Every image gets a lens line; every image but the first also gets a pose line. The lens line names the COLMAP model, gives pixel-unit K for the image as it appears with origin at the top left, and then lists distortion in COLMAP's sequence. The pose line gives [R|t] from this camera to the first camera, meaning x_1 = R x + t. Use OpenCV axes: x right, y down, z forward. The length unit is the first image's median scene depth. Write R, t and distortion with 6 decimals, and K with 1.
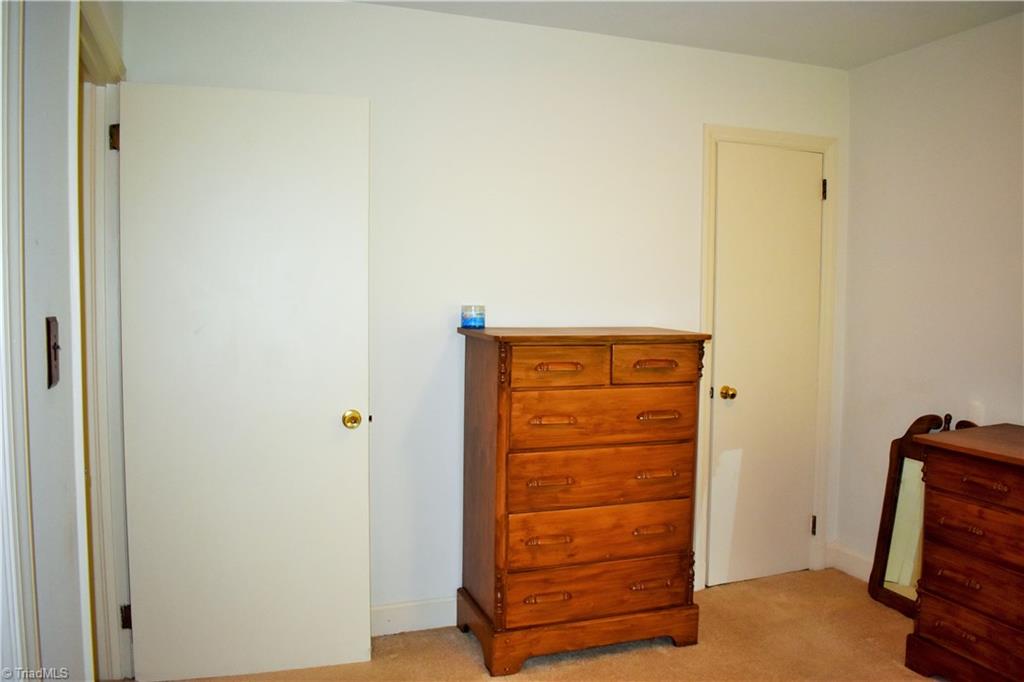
lens RADIAL K [[794.7, 0, 512.0], [0, 794.7, 341.0], [0, 0, 1]] dist [-0.093543, 0.007849]
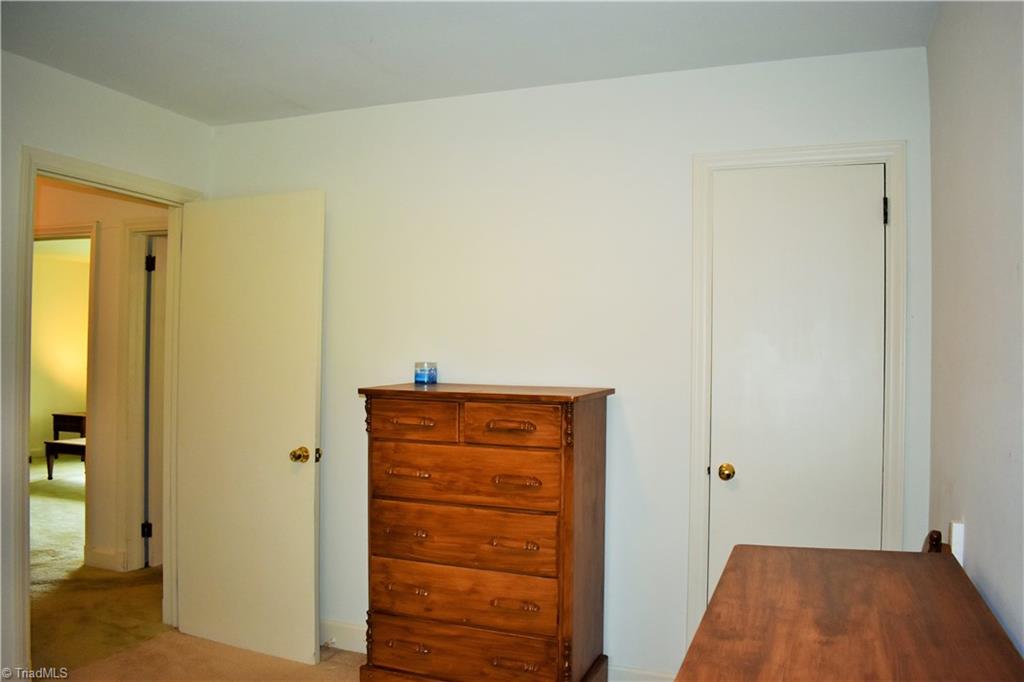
lens RADIAL K [[794.7, 0, 512.0], [0, 794.7, 341.0], [0, 0, 1]] dist [-0.093543, 0.007849]
pose [[0.751710, -0.010648, -0.659408, 0.815256], [-0.043282, 0.996917, -0.065439, -0.008790], [0.658072, 0.077732, 0.748932, 0.292442]]
